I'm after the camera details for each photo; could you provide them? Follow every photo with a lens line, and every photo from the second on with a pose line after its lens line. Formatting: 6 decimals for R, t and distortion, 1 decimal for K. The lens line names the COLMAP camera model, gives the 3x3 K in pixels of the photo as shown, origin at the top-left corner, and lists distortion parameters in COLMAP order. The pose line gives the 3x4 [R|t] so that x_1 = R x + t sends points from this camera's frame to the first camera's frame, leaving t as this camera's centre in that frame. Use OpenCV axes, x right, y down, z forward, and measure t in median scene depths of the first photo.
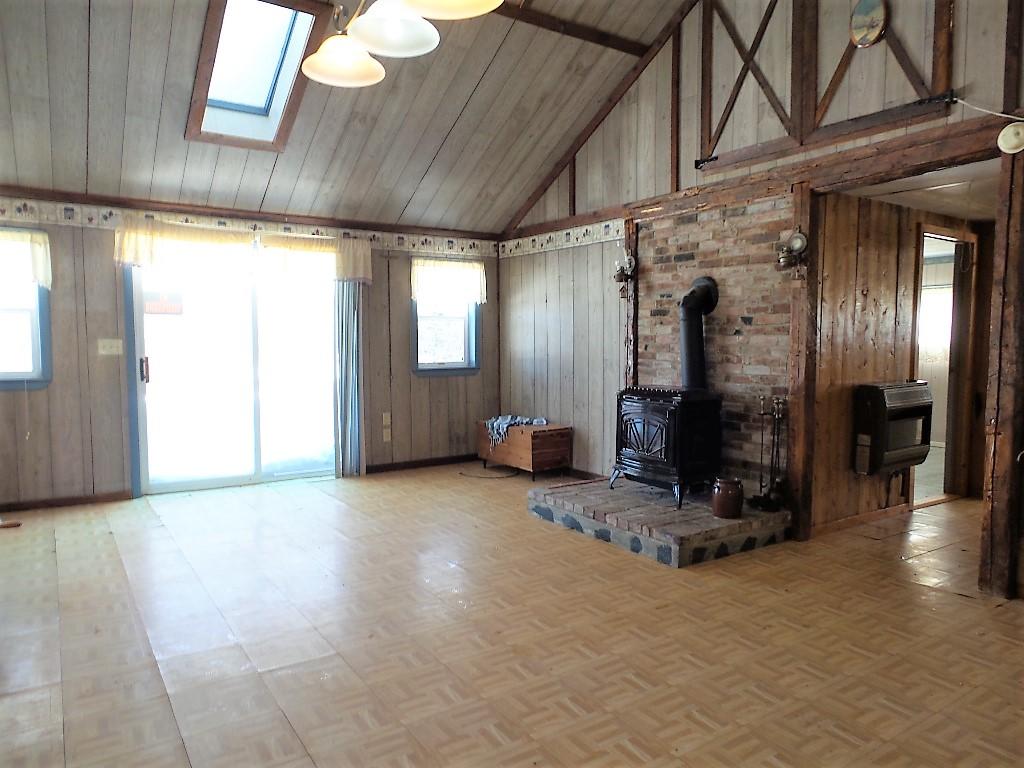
lens RADIAL K [[698.6, 0, 520.6], [0, 698.6, 387.3], [0, 0, 1]] dist [-0.009102, 0.008224]
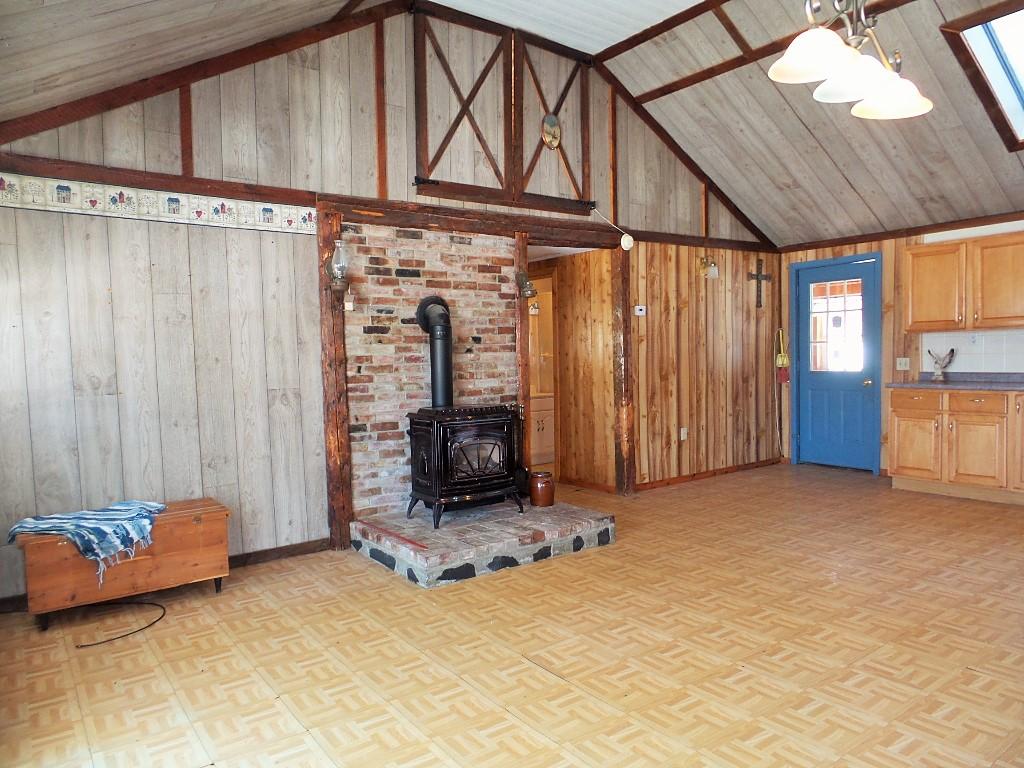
lens RADIAL K [[698.6, 0, 516.1], [0, 698.6, 389.9], [0, 0, 1]] dist [-0.009102, 0.008224]
pose [[-0.046813, -0.053946, 0.997446, -0.711472], [0.092899, 0.993978, 0.058119, -0.066849], [-0.994574, 0.095383, -0.041519, 0.880157]]
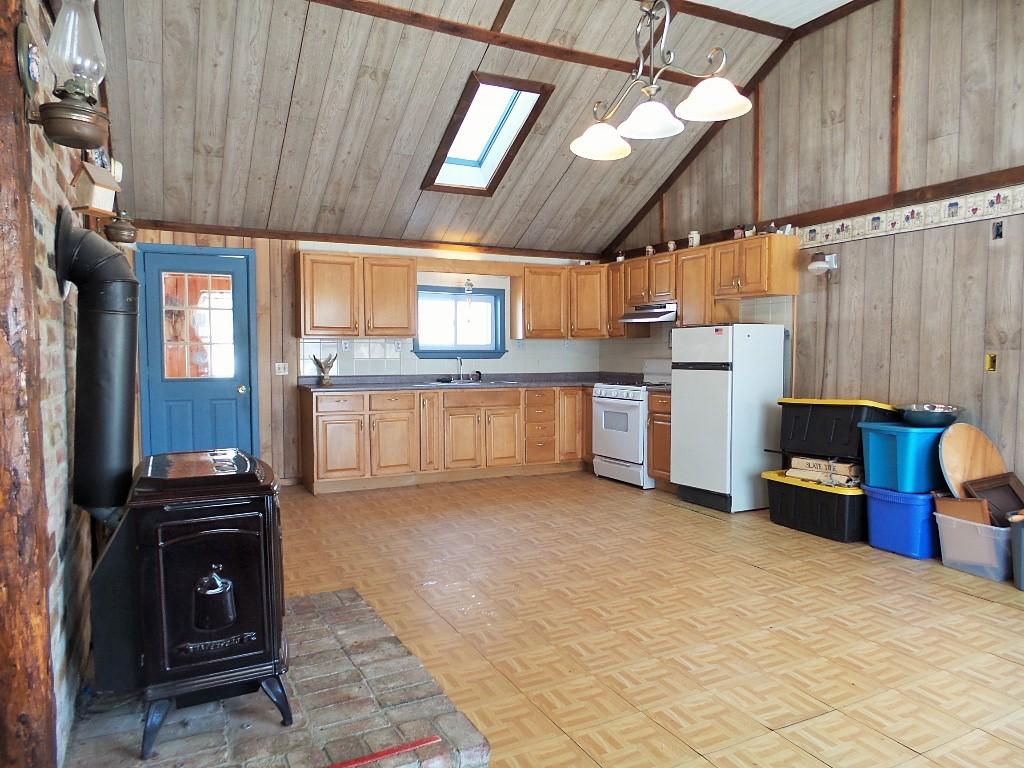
lens RADIAL K [[698.6, 0, 513.3], [0, 698.6, 395.6], [0, 0, 1]] dist [-0.009102, 0.008224]
pose [[-0.993632, -0.008743, 0.112335, -0.035278], [0.006565, 0.990799, 0.135186, -0.092399], [-0.112483, 0.135062, -0.984432, 1.302967]]
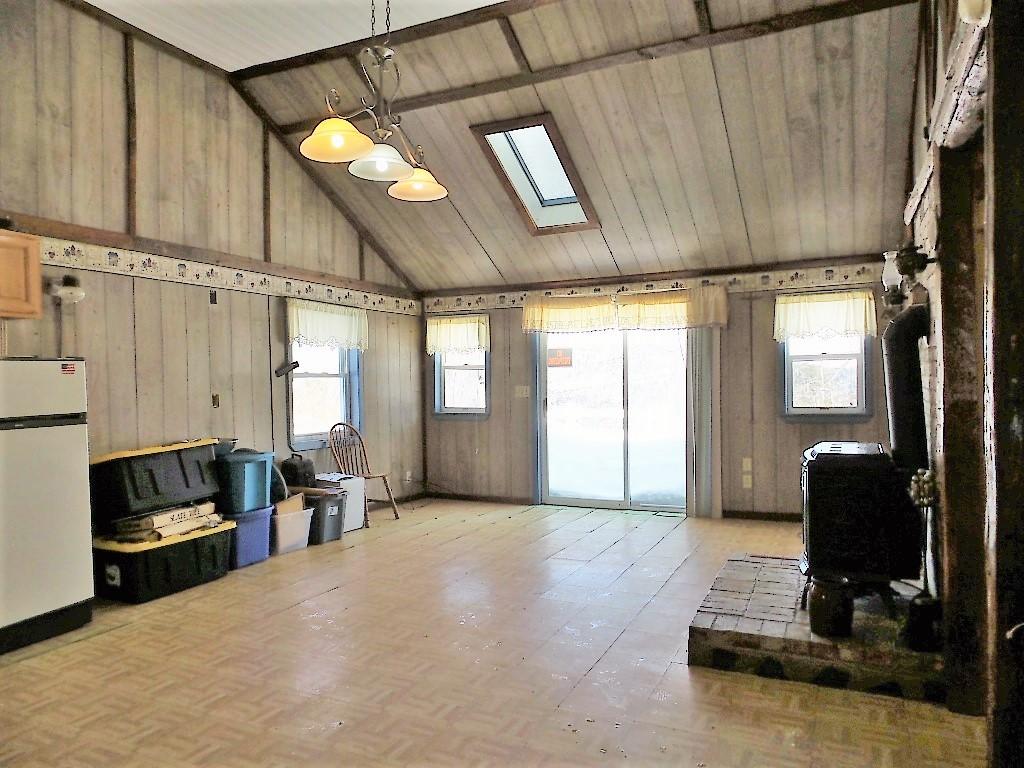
lens RADIAL K [[698.6, 0, 517.3], [0, 698.6, 390.0], [0, 0, 1]] dist [-0.009102, 0.008224]
pose [[0.520333, -0.001420, -0.853962, 0.605997], [-0.042346, 0.998725, -0.027463, -0.023585], [0.852913, 0.050452, 0.519609, 0.284828]]
